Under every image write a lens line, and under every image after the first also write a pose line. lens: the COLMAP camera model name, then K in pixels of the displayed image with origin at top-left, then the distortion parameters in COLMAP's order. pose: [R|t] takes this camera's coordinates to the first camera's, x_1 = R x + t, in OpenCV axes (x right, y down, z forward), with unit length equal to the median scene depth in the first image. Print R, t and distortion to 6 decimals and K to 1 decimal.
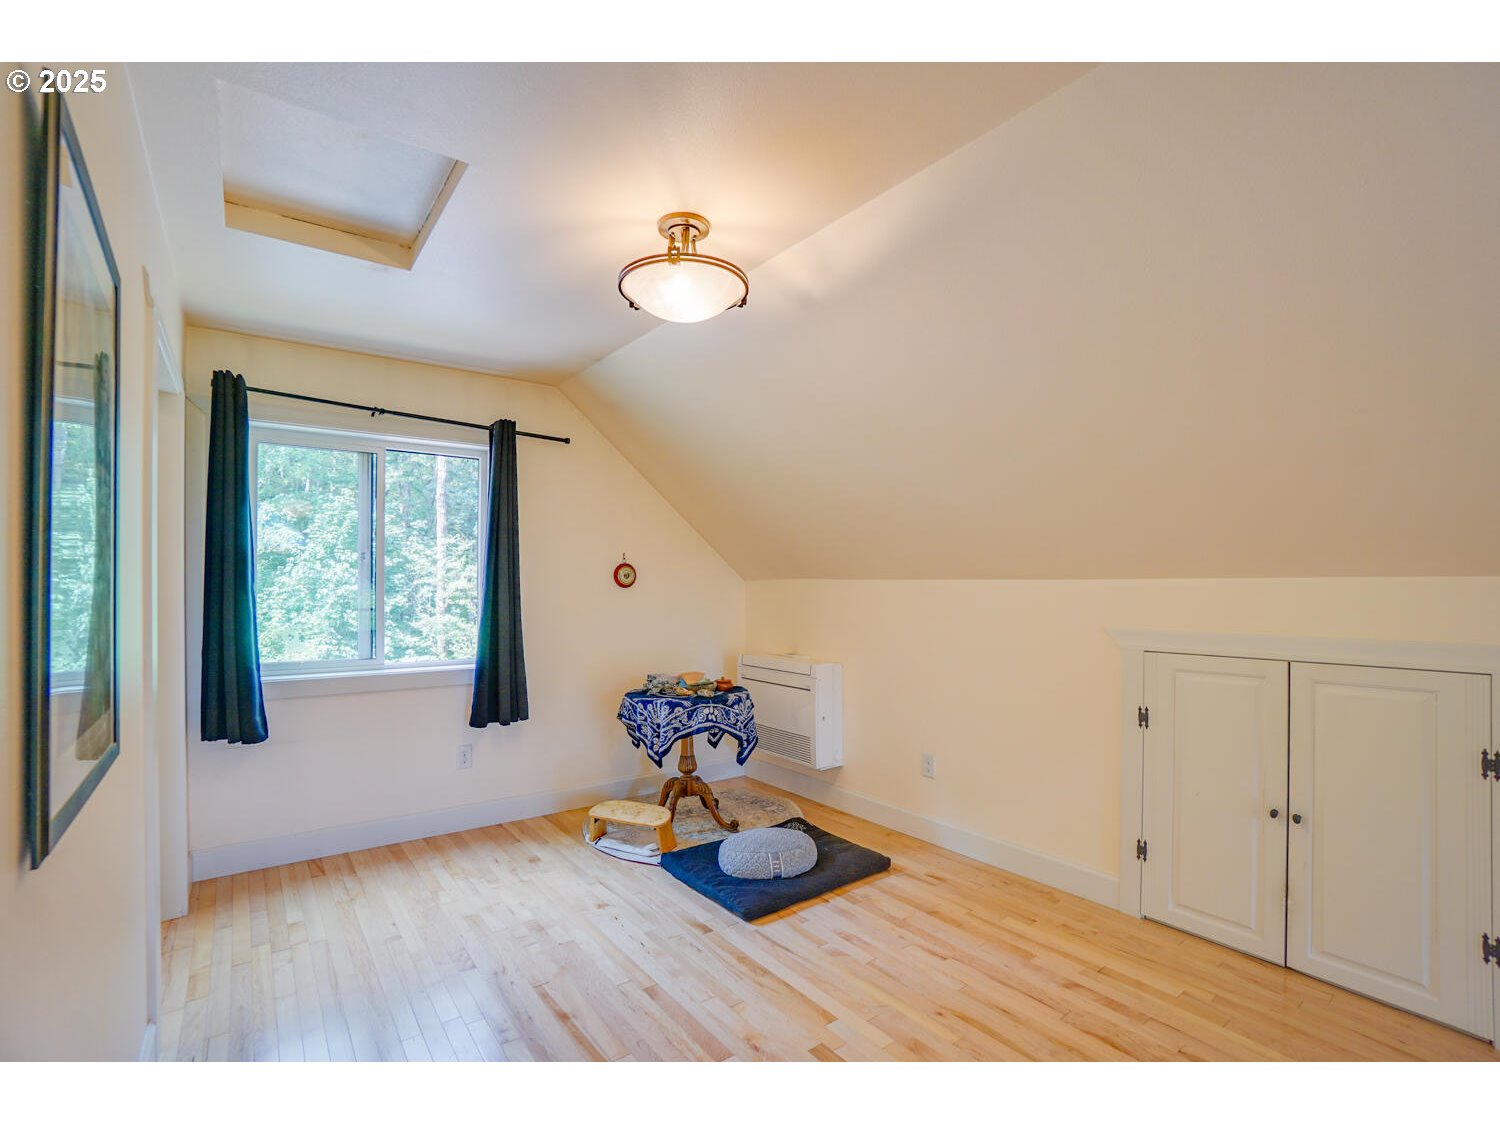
lens RADIAL K [[706.8, 0, 754.7], [0, 706.8, 566.9], [0, 0, 1]] dist [-0.054254, 0.024489]
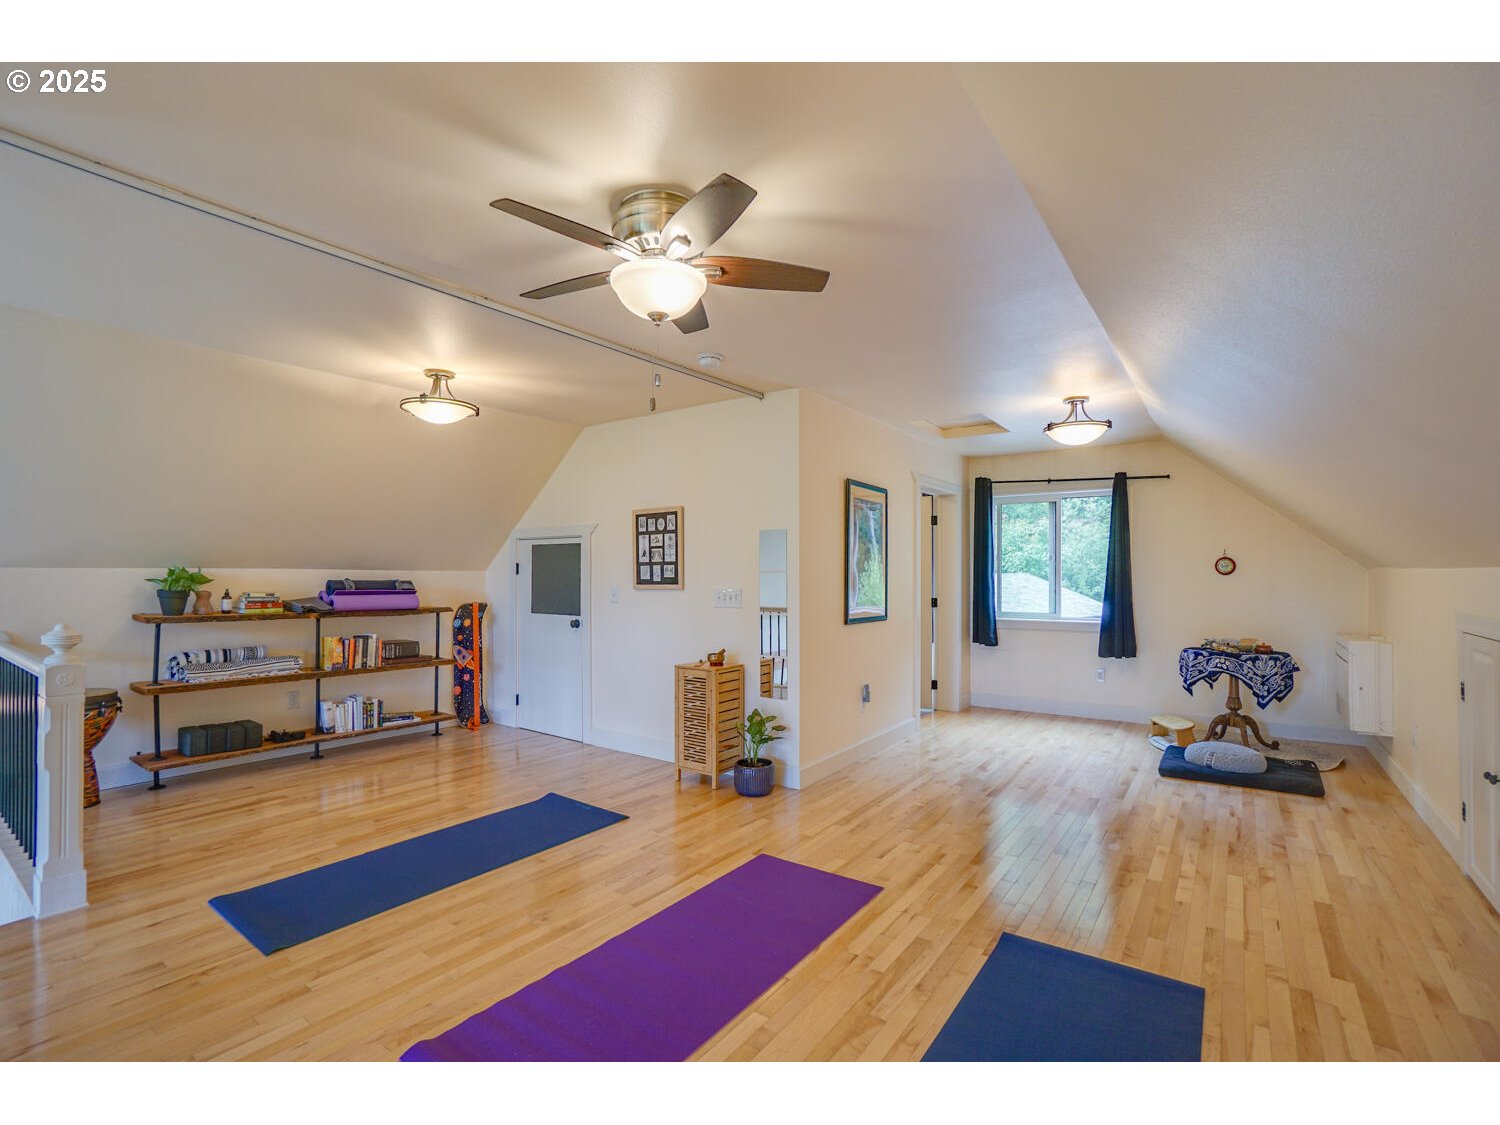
lens RADIAL K [[706.8, 0, 754.7], [0, 706.8, 566.9], [0, 0, 1]] dist [-0.054254, 0.024489]
pose [[0.299450, -0.011148, -0.954047, 0.997729], [0.029263, 0.999569, -0.002495, -0.011493], [0.953663, -0.027171, 0.299647, -0.319891]]
